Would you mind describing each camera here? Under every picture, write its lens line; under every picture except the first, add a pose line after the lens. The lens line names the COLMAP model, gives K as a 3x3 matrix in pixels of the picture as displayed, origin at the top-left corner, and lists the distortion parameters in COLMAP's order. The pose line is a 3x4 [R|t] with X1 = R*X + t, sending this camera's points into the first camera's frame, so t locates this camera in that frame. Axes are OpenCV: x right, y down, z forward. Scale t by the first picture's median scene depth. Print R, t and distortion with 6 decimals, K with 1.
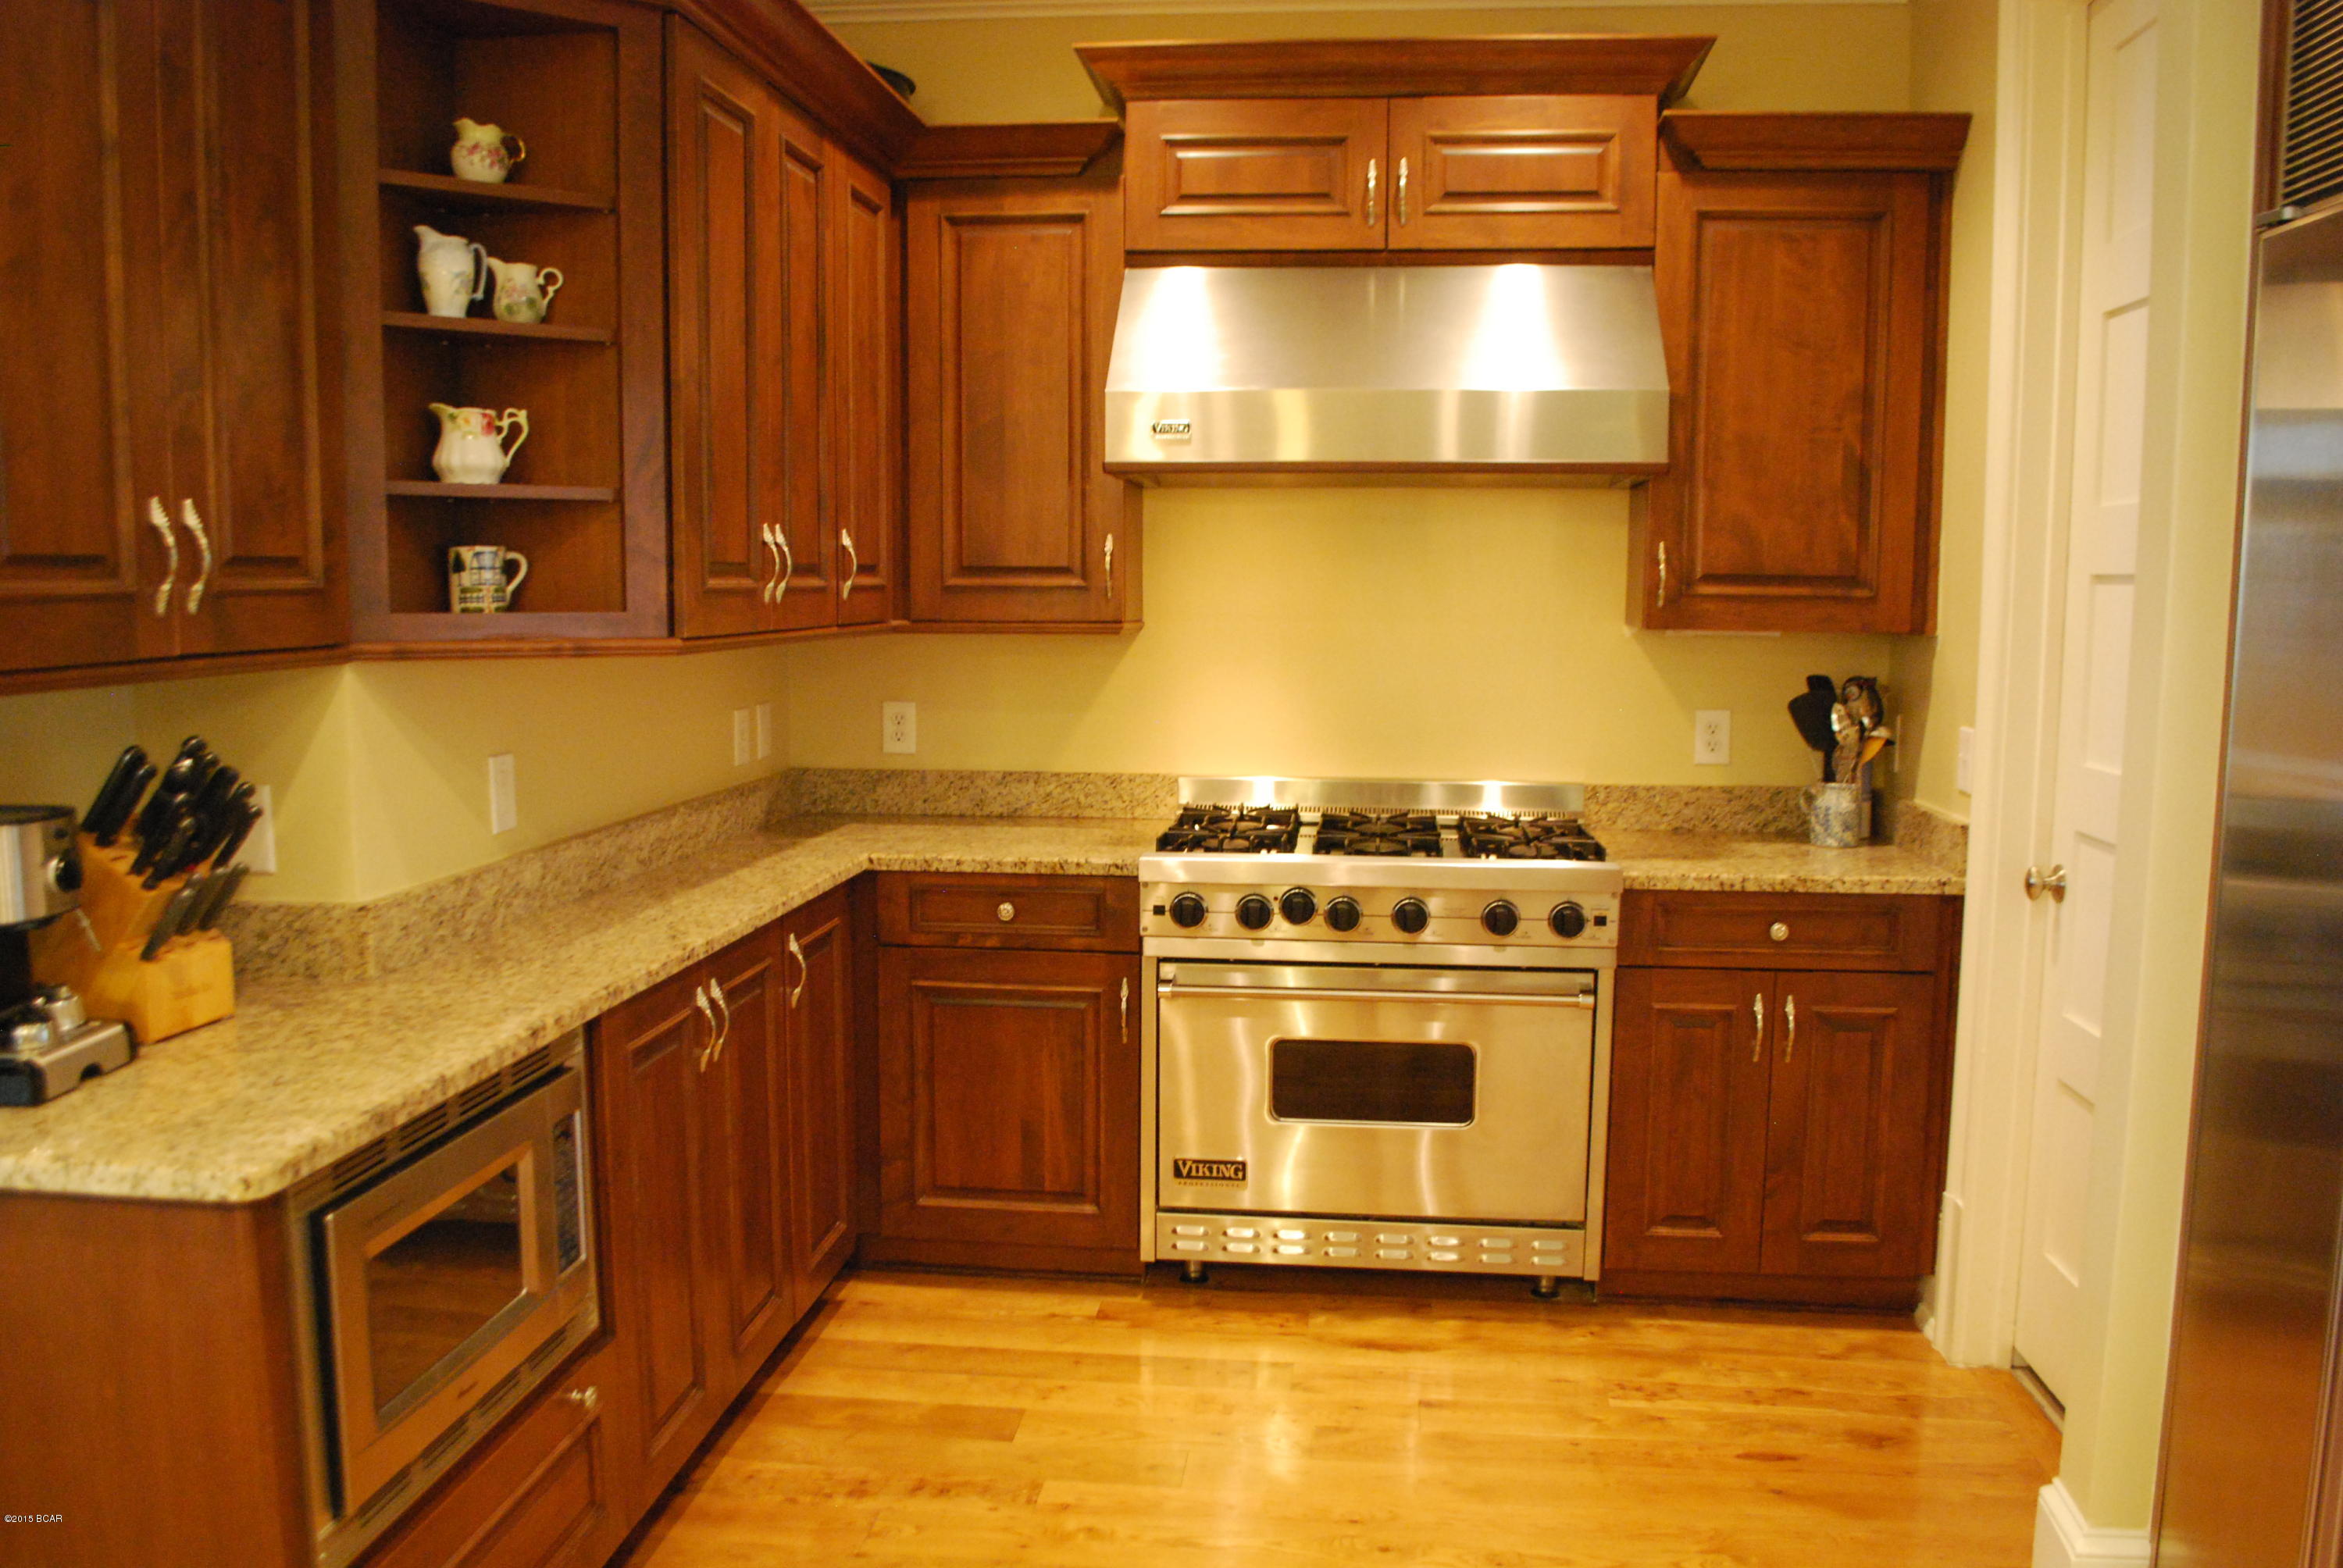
lens RADIAL K [[1860.0, 0, 1180.8], [0, 1860.0, 805.0], [0, 0, 1]] dist [-0.082396, 0.014492]
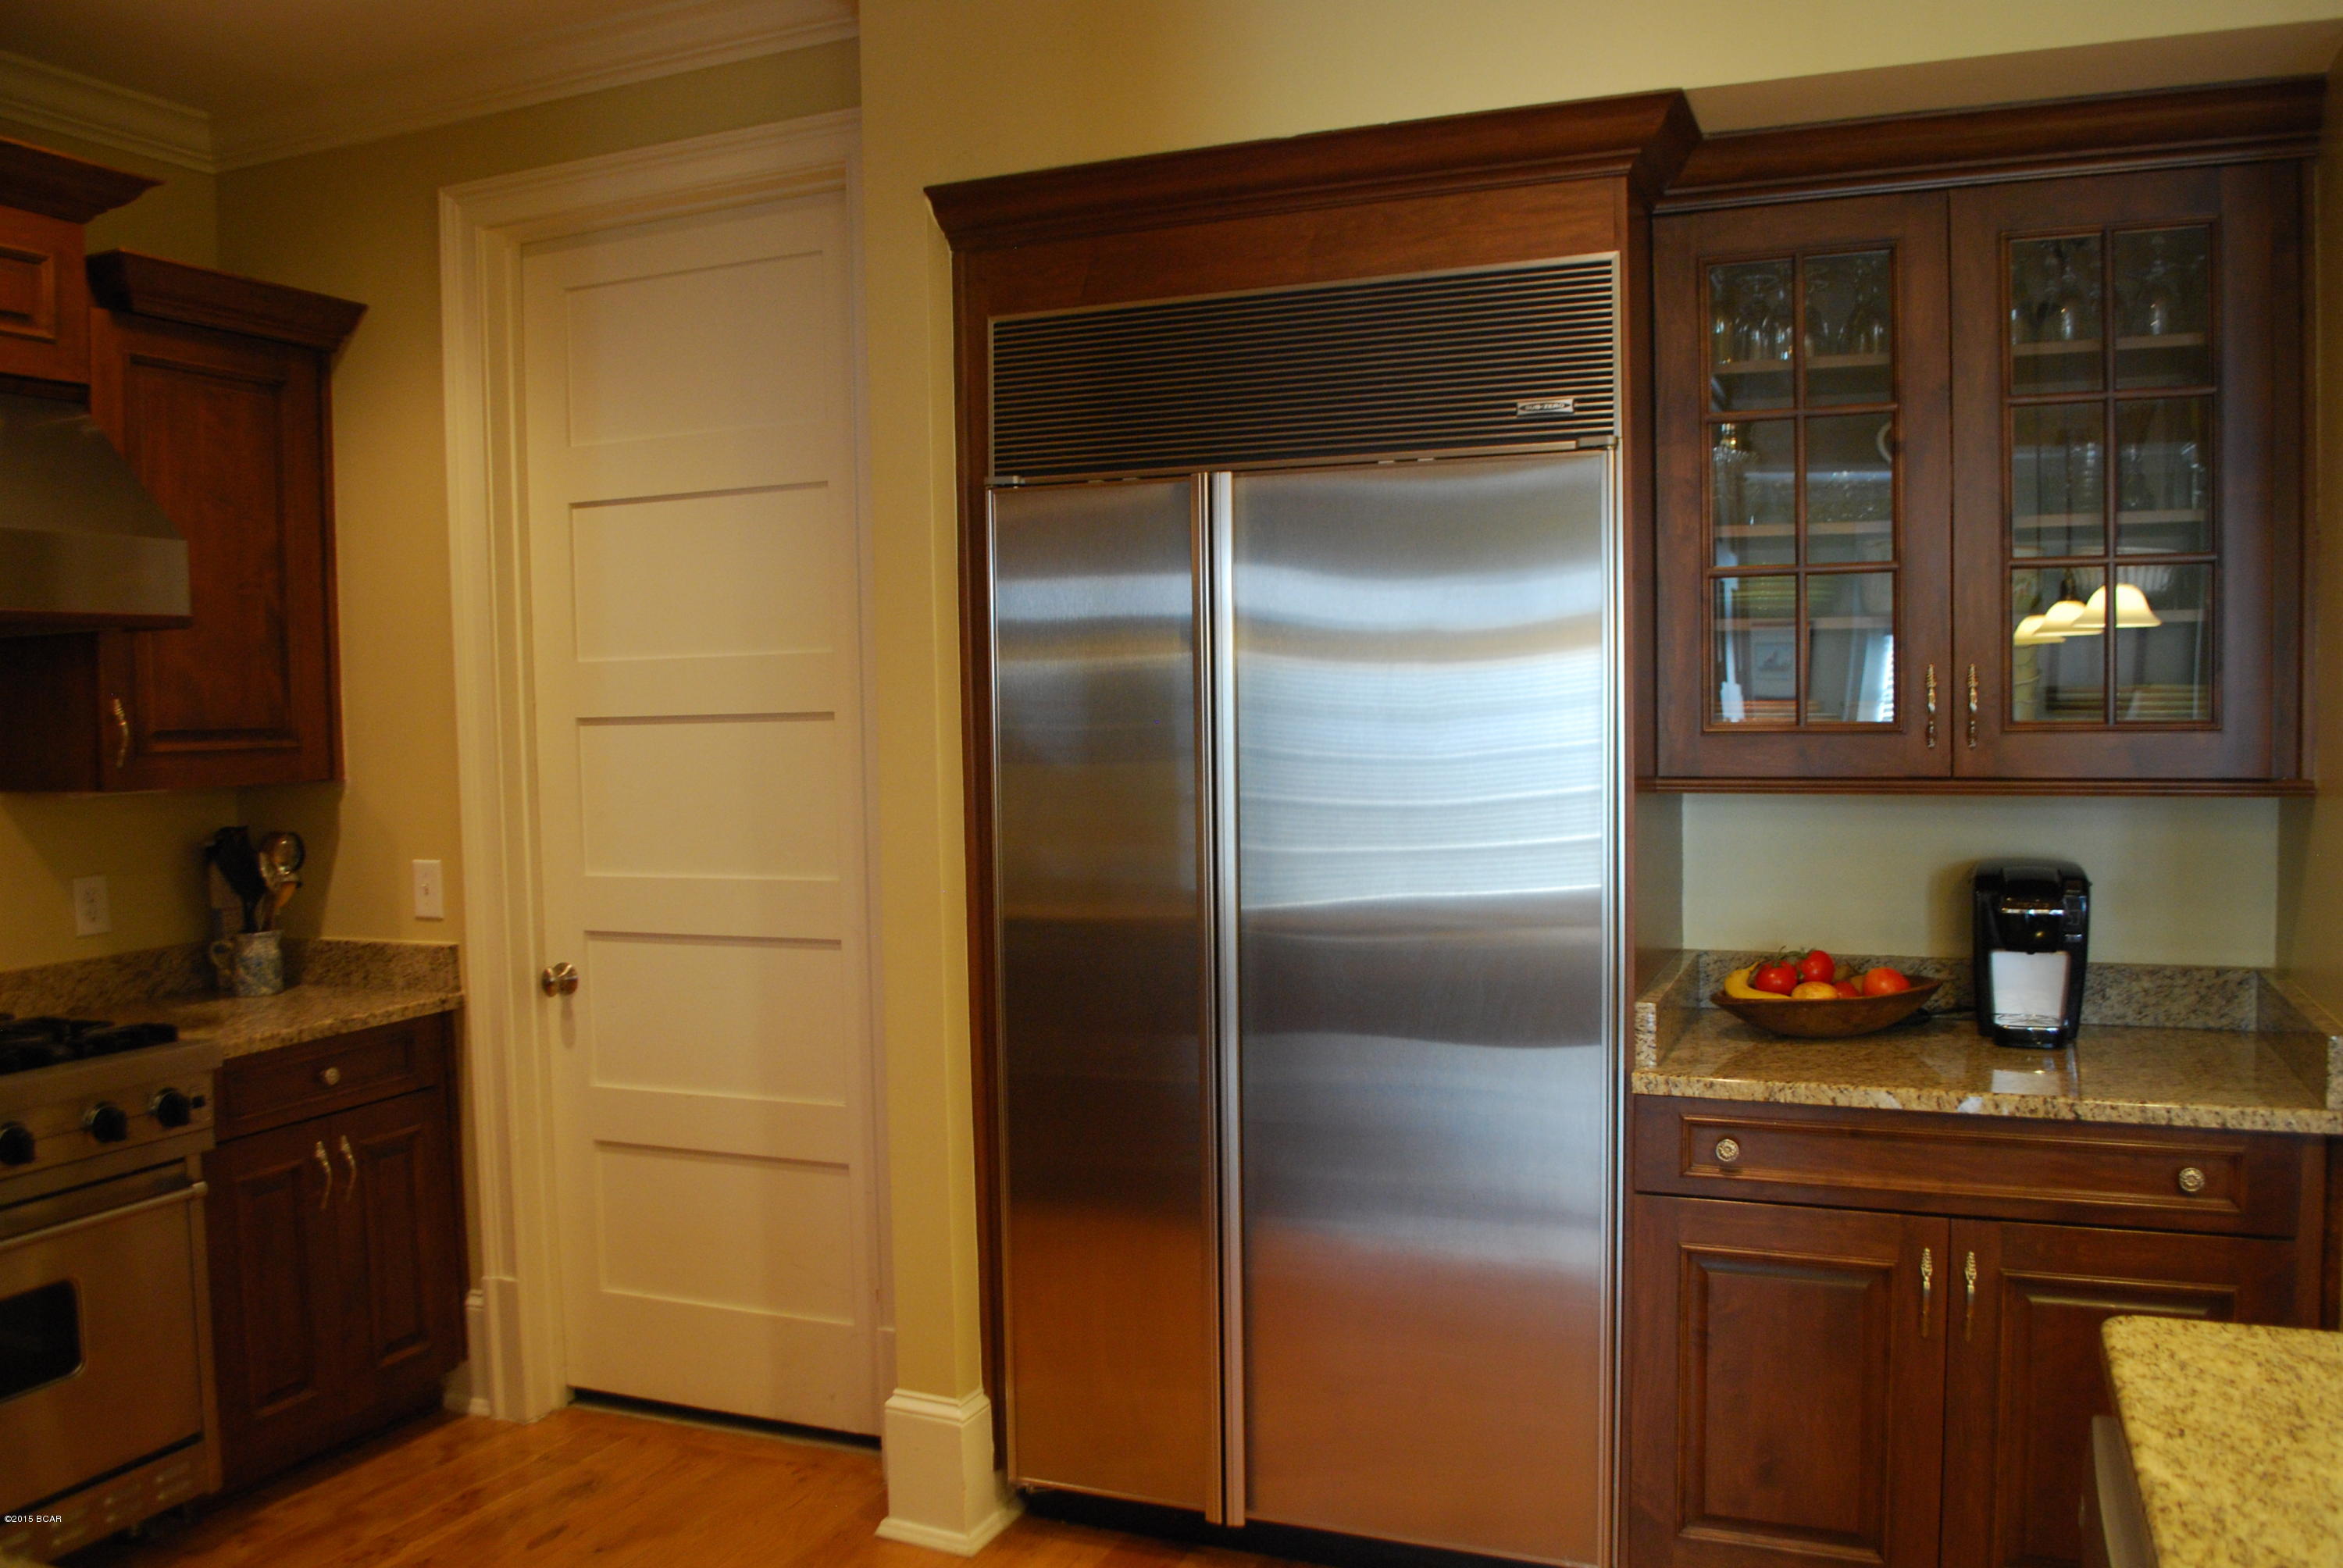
lens RADIAL K [[1860.0, 0, 1180.8], [0, 1860.0, 805.0], [0, 0, 1]] dist [-0.082396, 0.014492]
pose [[0.277550, -0.067827, 0.958314, -0.485599], [0.138351, 0.989929, 0.029995, -0.043456], [-0.950697, 0.124259, 0.284138, 0.240411]]
